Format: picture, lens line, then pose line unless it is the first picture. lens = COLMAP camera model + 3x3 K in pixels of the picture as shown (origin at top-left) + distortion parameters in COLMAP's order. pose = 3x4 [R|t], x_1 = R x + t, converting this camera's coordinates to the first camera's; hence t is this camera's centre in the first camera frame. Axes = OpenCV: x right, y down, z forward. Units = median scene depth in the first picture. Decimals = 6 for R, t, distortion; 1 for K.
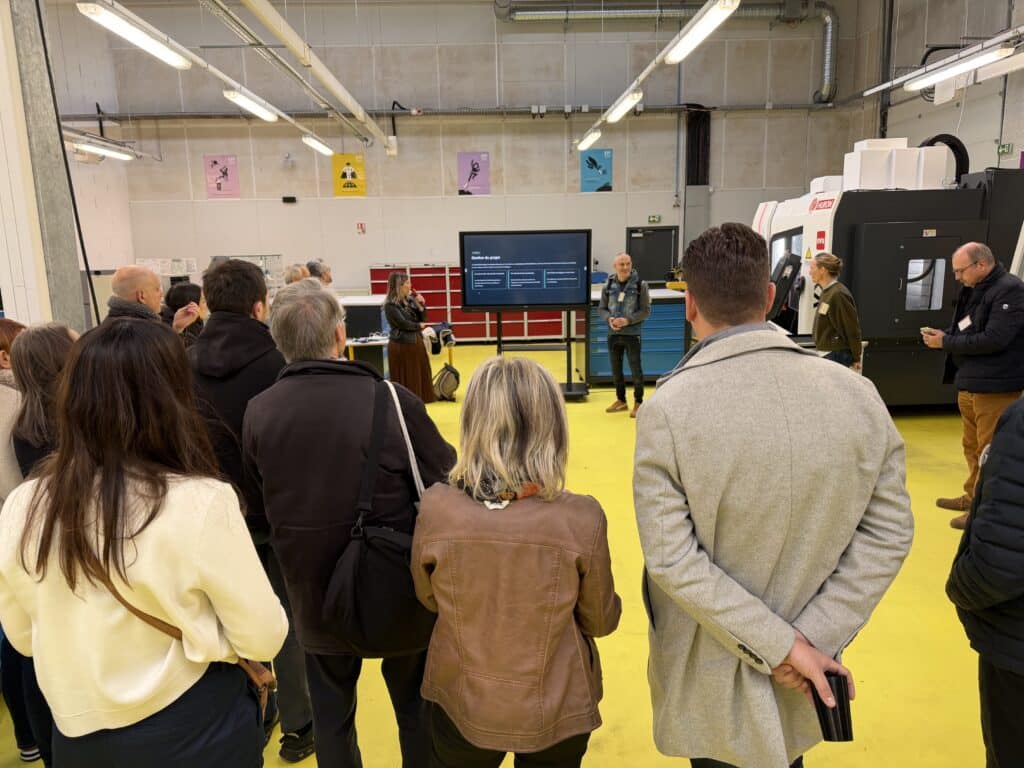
lens RADIAL K [[719.9, 0, 520.0], [0, 719.9, 379.0], [0, 0, 1]] dist [0.143658, -0.175997]
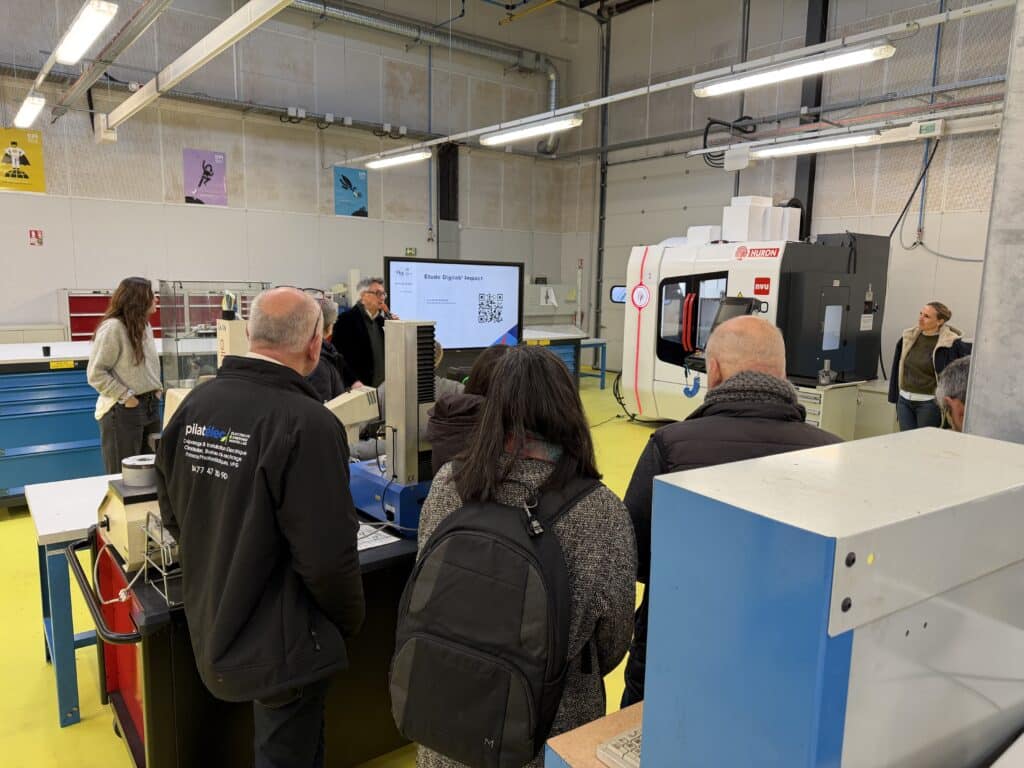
lens RADIAL K [[727.1, 0, 513.8], [0, 727.1, 389.7], [0, 0, 1]] dist [0.086218, -0.064403]
pose [[0.822815, -0.049631, 0.566138, -0.257049], [0.065914, 0.997791, -0.008326, -0.028034], [-0.564474, 0.044167, 0.824269, 0.173233]]
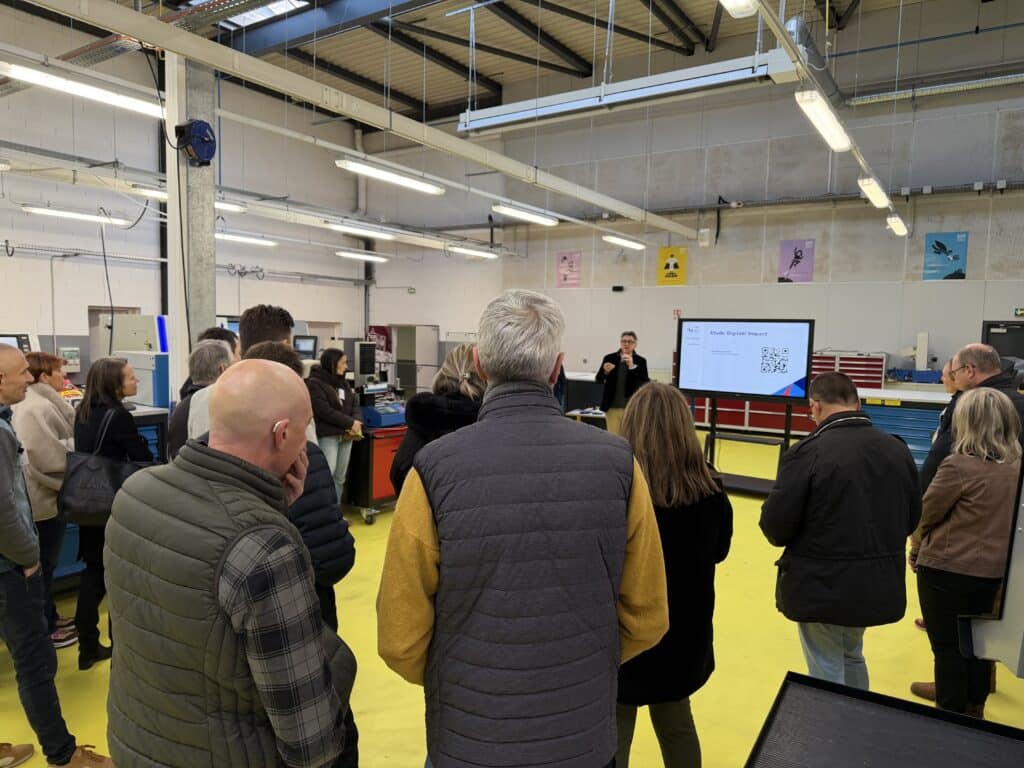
lens RADIAL K [[729.2, 0, 510.9], [0, 729.2, 413.6], [0, 0, 1]] dist [-0.000898, -0.005337]
pose [[0.821209, 0.101088, -0.561603, 0.193130], [-0.139322, 0.989918, -0.025541, -0.004831], [0.553358, 0.099218, 0.827013, 0.011048]]
